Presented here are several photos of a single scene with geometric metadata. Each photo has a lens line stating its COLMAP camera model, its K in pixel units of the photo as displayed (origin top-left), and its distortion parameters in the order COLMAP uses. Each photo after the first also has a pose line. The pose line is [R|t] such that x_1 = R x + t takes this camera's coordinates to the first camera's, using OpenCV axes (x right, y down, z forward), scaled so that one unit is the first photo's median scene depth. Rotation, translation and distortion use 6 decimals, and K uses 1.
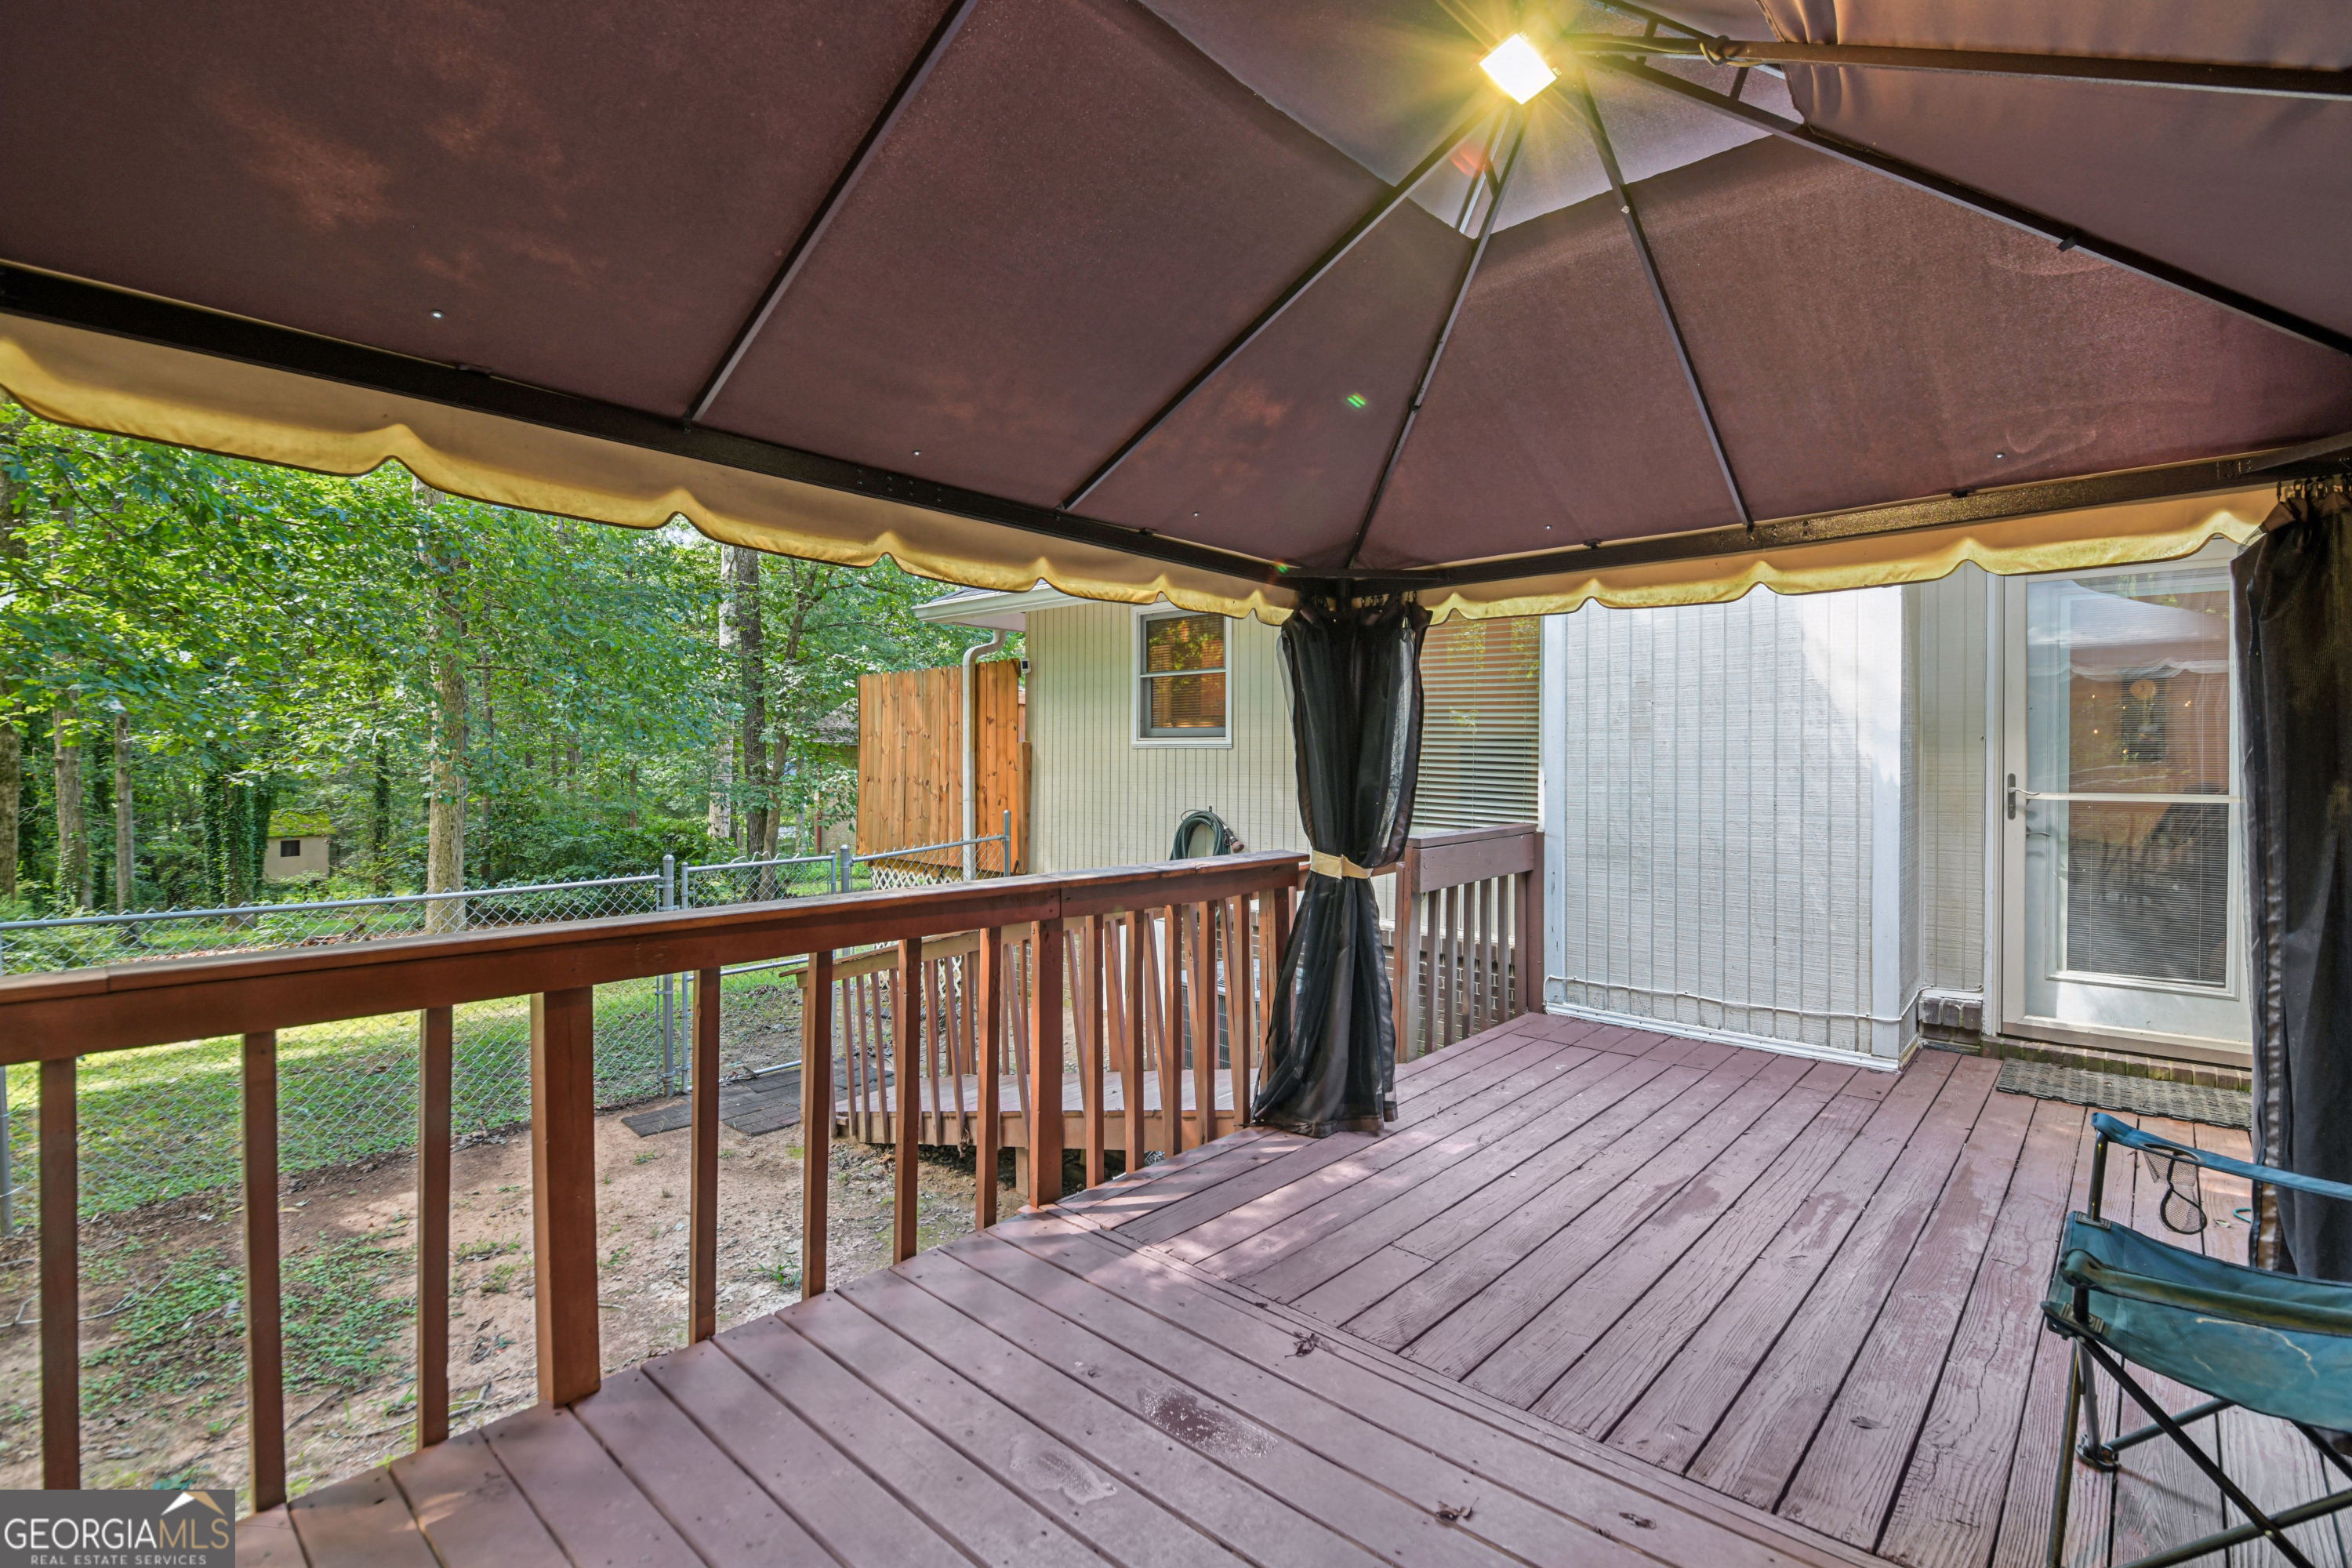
lens RADIAL K [[1070.8, 0, 1189.1], [0, 1070.8, 770.3], [0, 0, 1]] dist [0.002502, 0.000165]
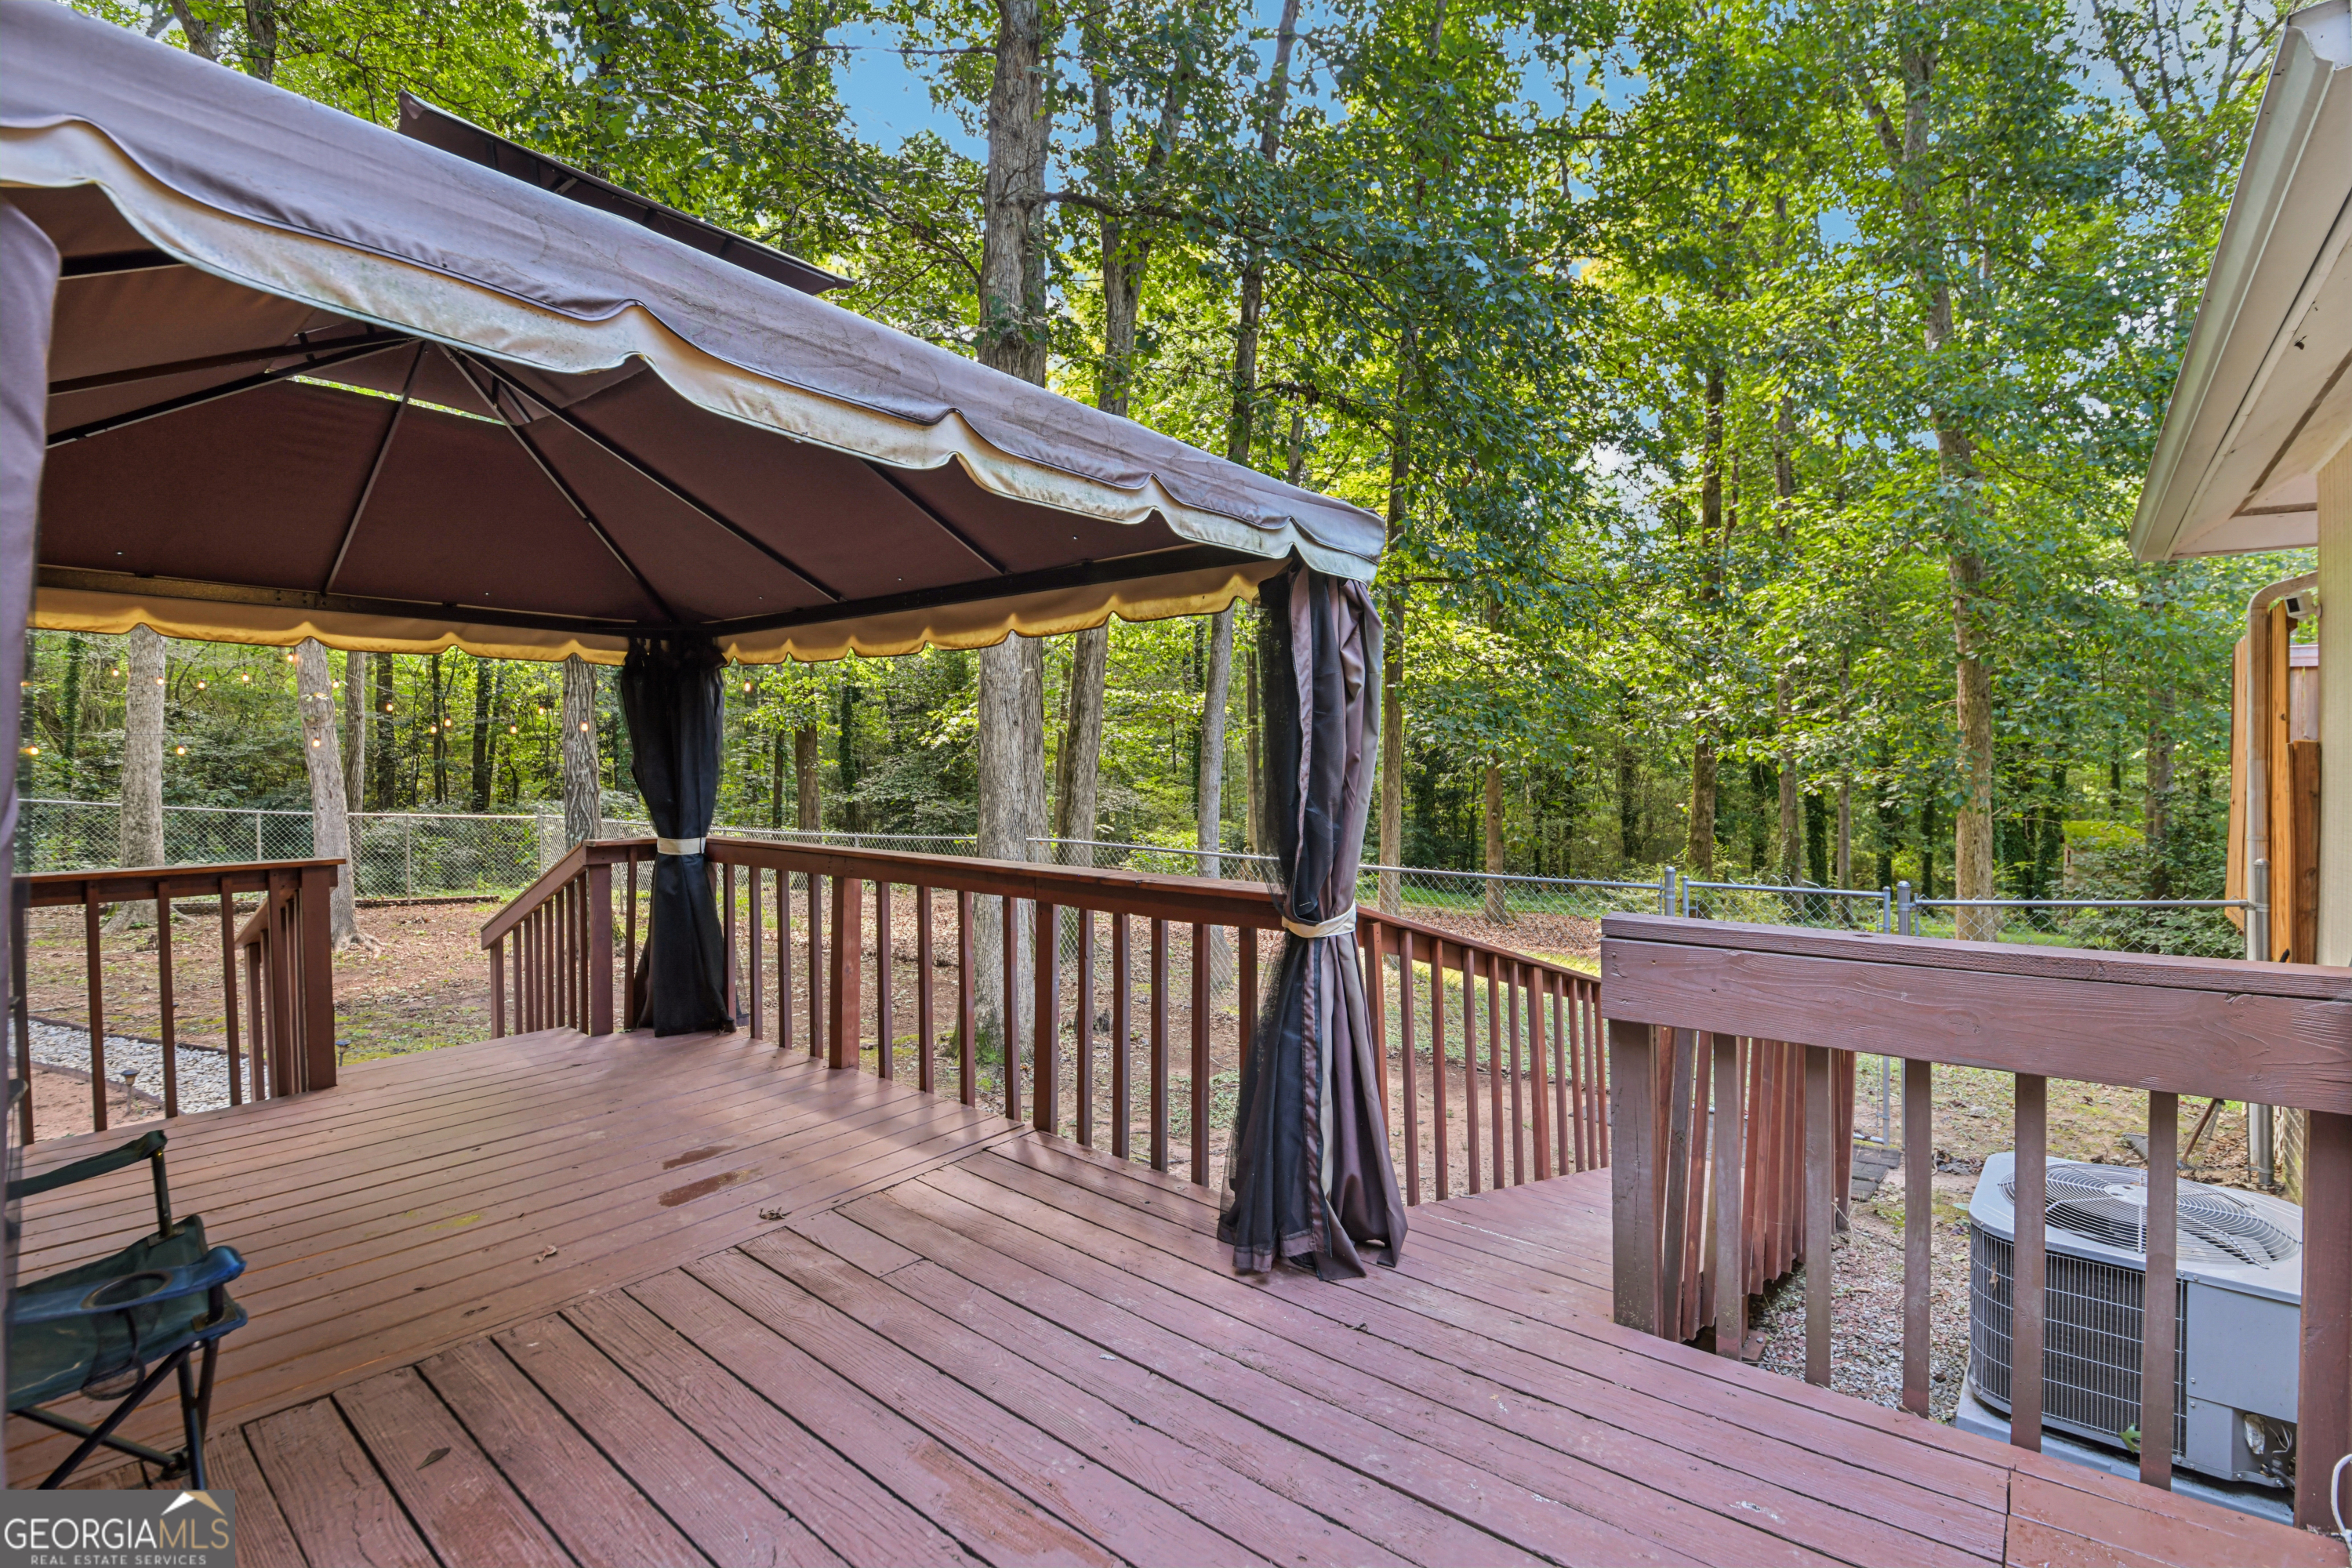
lens RADIAL K [[1070.8, 0, 1187.7], [0, 1070.8, 777.8], [0, 0, 1]] dist [0.002502, 0.000165]
pose [[0.049647, 0.019546, -0.998576, 1.339737], [-0.009278, 0.999774, 0.019108, -0.034751], [0.998724, 0.008316, 0.049817, 1.334072]]
